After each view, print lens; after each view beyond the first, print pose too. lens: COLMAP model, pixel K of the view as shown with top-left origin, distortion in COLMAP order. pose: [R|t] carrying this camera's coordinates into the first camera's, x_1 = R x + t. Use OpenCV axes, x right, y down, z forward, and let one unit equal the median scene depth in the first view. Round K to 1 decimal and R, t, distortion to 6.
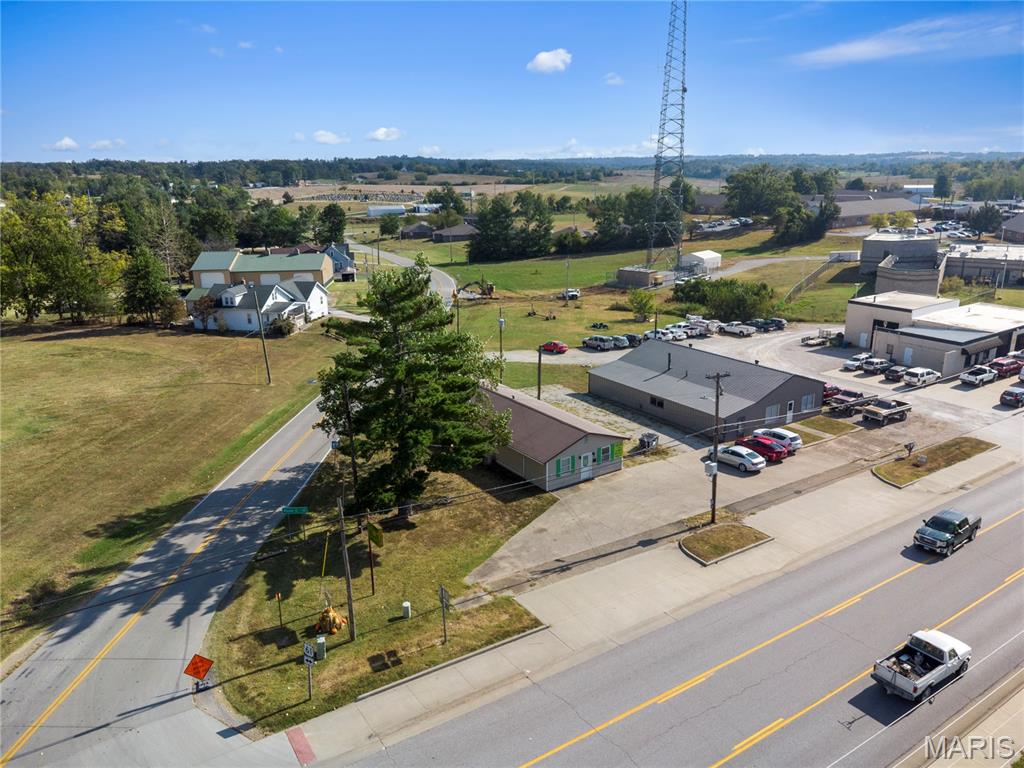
lens RADIAL K [[745.4, 0, 512.0], [0, 745.4, 384.0], [0, 0, 1]] dist [0.007322, -0.004086]
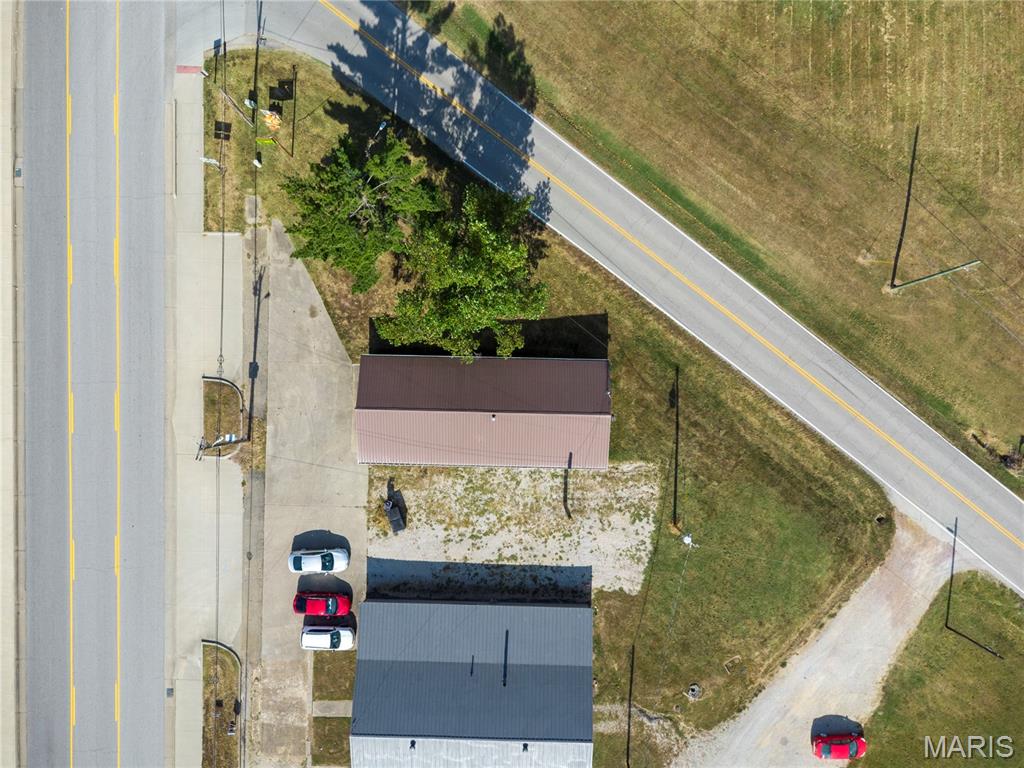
lens RADIAL K [[745.4, 0, 512.0], [0, 745.4, 384.0], [0, 0, 1]] dist [0.007322, -0.004086]
pose [[-0.582421, 0.812865, -0.006020, -0.042831], [-0.221738, -0.151742, 0.963227, -0.931936], [0.782060, 0.562339, 0.268620, 0.828928]]
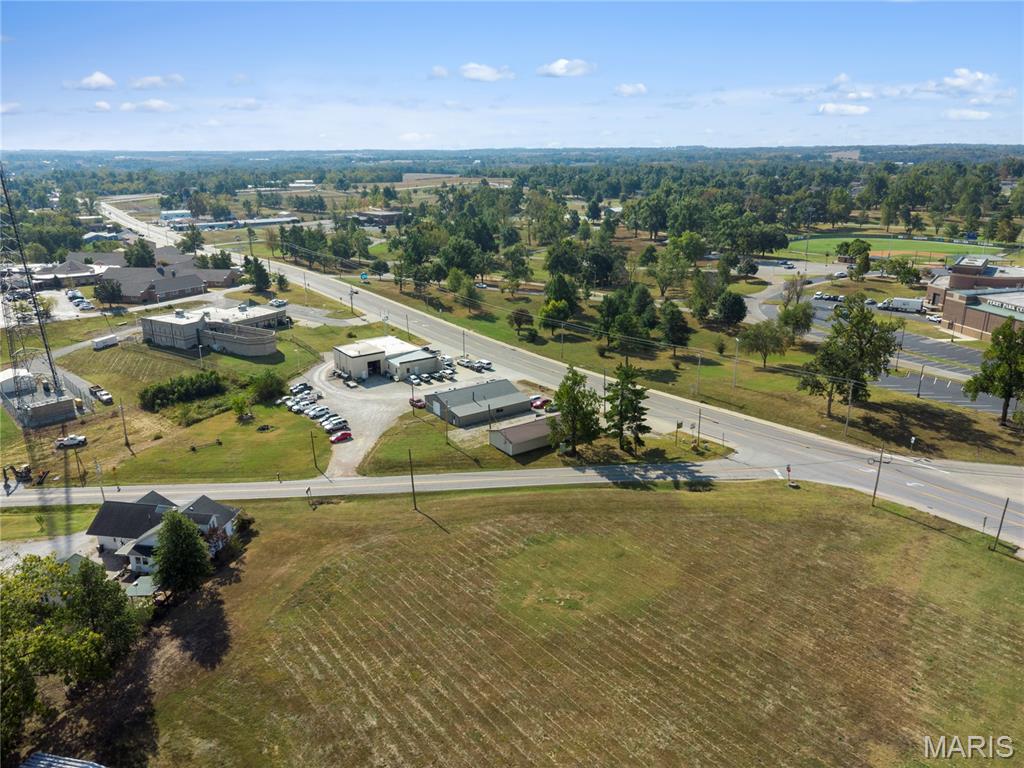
lens RADIAL K [[745.3, 0, 517.1], [0, 745.3, 384.5], [0, 0, 1]] dist [-0.000578, 0.002237]
pose [[-0.027681, -0.291553, 0.956154, -2.343447], [0.289935, 0.913060, 0.286807, -0.819285], [-0.956646, 0.285162, 0.059257, 0.979470]]
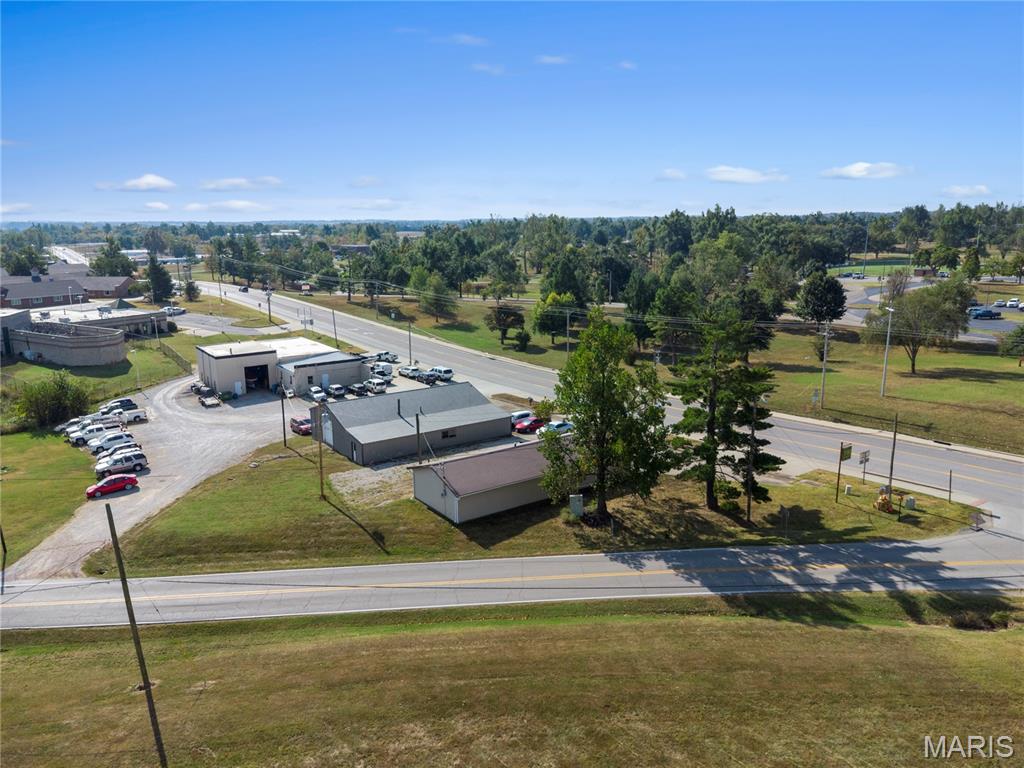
lens RADIAL K [[745.4, 0, 512.0], [0, 745.4, 384.0], [0, 0, 1]] dist [0.007322, -0.004086]
pose [[-0.019651, -0.202374, 0.979111, -1.104164], [0.294504, 0.934680, 0.199101, -0.298345], [-0.955448, 0.292265, 0.041232, 1.032136]]
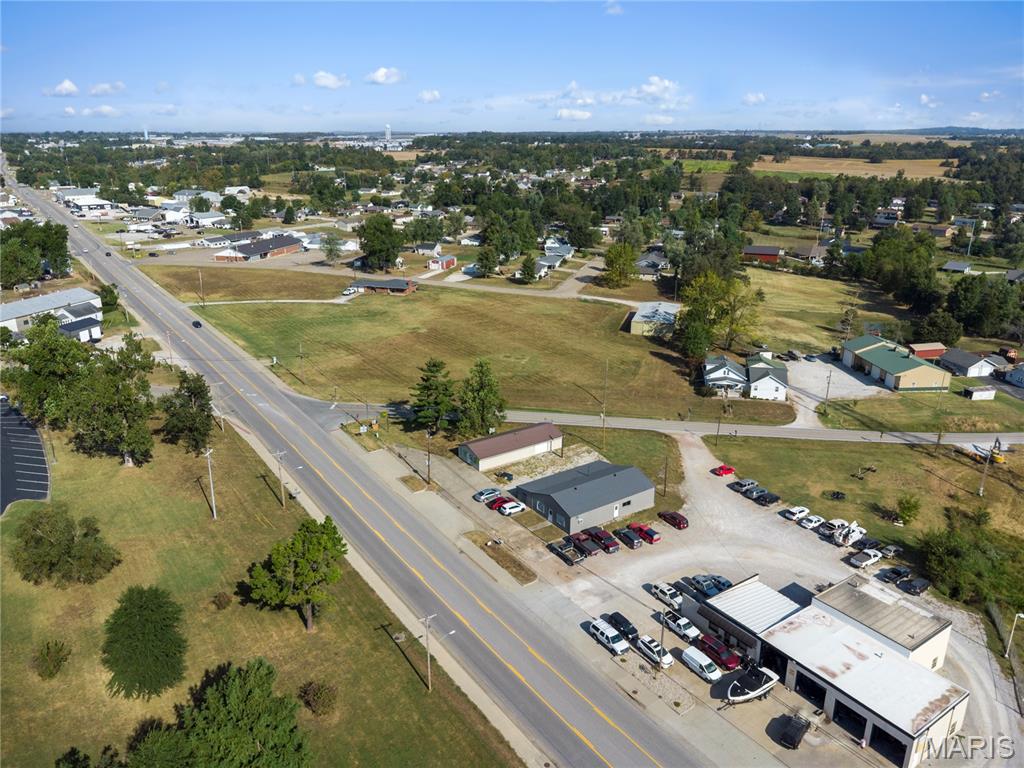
lens RADIAL K [[745.3, 0, 517.1], [0, 745.3, 384.5], [0, 0, 1]] dist [-0.000578, 0.002237]
pose [[0.014752, 0.338289, -0.940927, 2.268777], [-0.288727, 0.902384, 0.319905, -0.917090], [0.957298, 0.266952, 0.110985, 0.787659]]
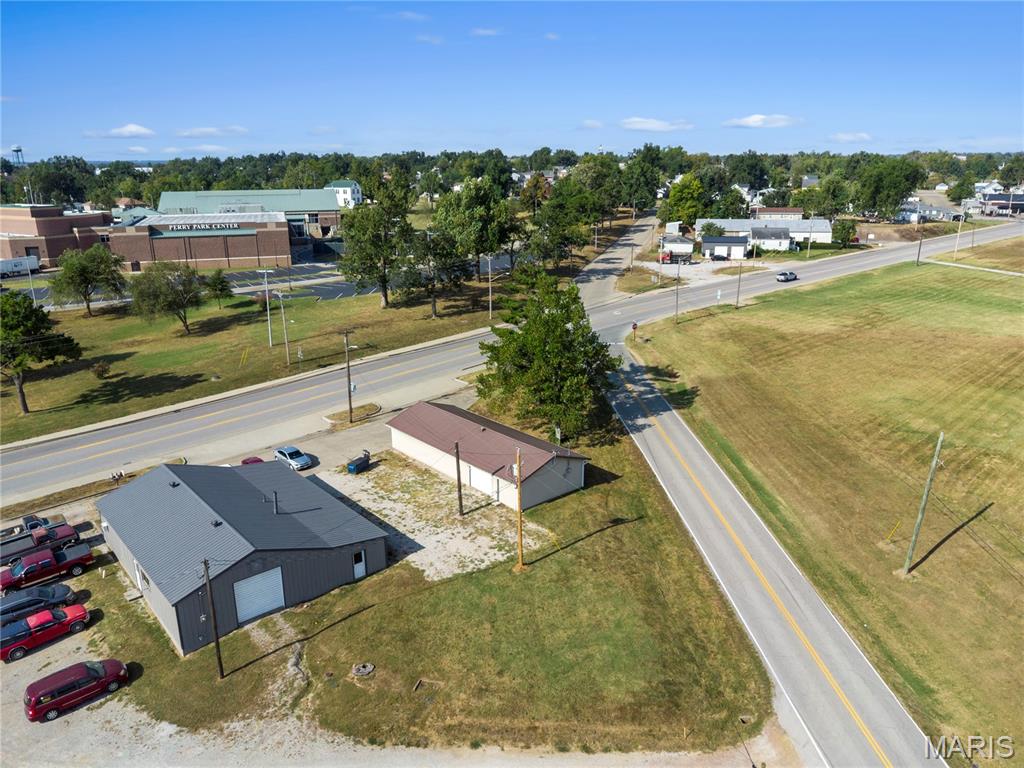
lens RADIAL K [[745.3, 0, 517.1], [0, 745.3, 384.5], [0, 0, 1]] dist [-0.000578, 0.002237]
pose [[-0.992946, 0.052725, -0.106199, 0.068025], [-0.014128, 0.836688, 0.547497, -0.673315], [0.117722, 0.545136, -0.830041, 2.030765]]
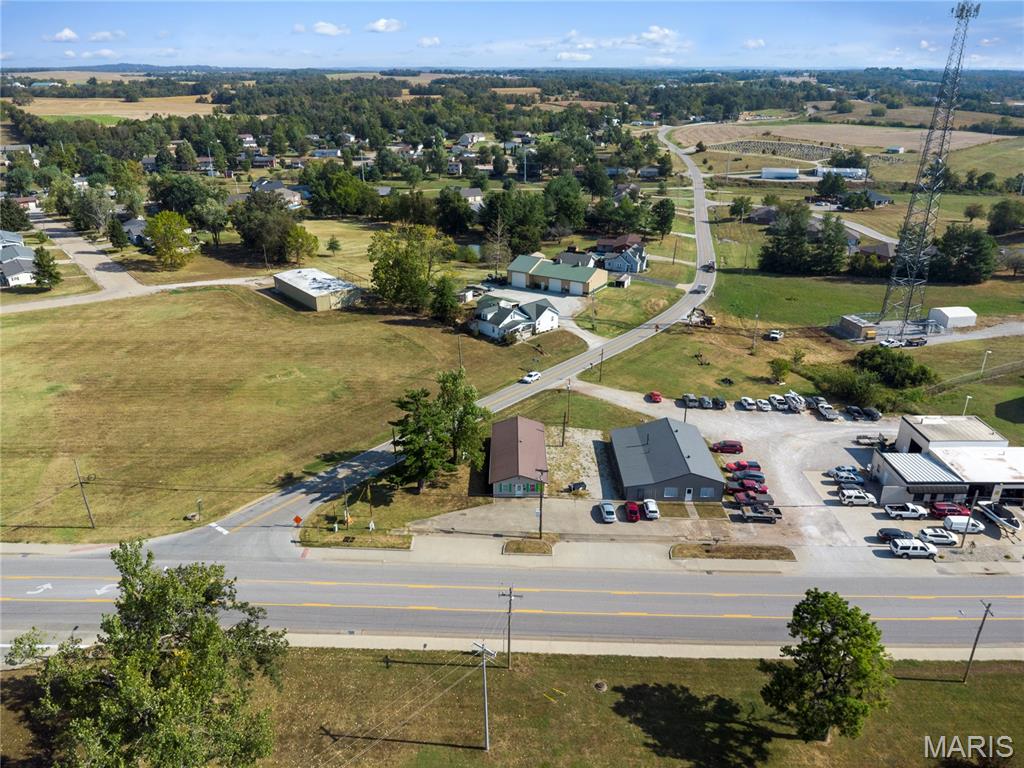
lens RADIAL K [[745.4, 0, 512.0], [0, 745.4, 384.0], [0, 0, 1]] dist [0.007322, -0.004086]
pose [[0.827428, 0.232989, -0.510958, 0.972495], [-0.172793, 0.971359, 0.163109, -0.452954], [0.534326, -0.046671, 0.843989, -0.601456]]
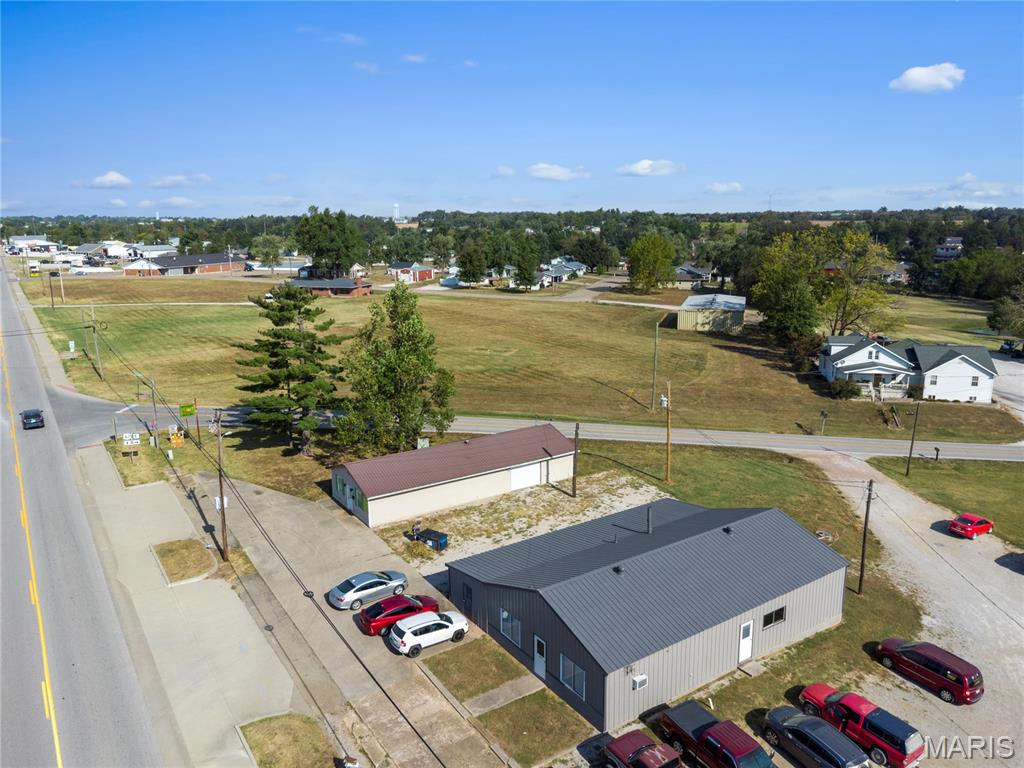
lens RADIAL K [[741.0, 0, 512.0], [0, 741.0, 384.0], [0, 0, 1]] dist [0.006719, -0.002856]
pose [[-0.004618, 0.230260, -0.973118, 1.019653], [-0.275540, 0.935165, 0.222587, -0.313961], [0.961278, 0.269161, 0.059127, 1.078026]]
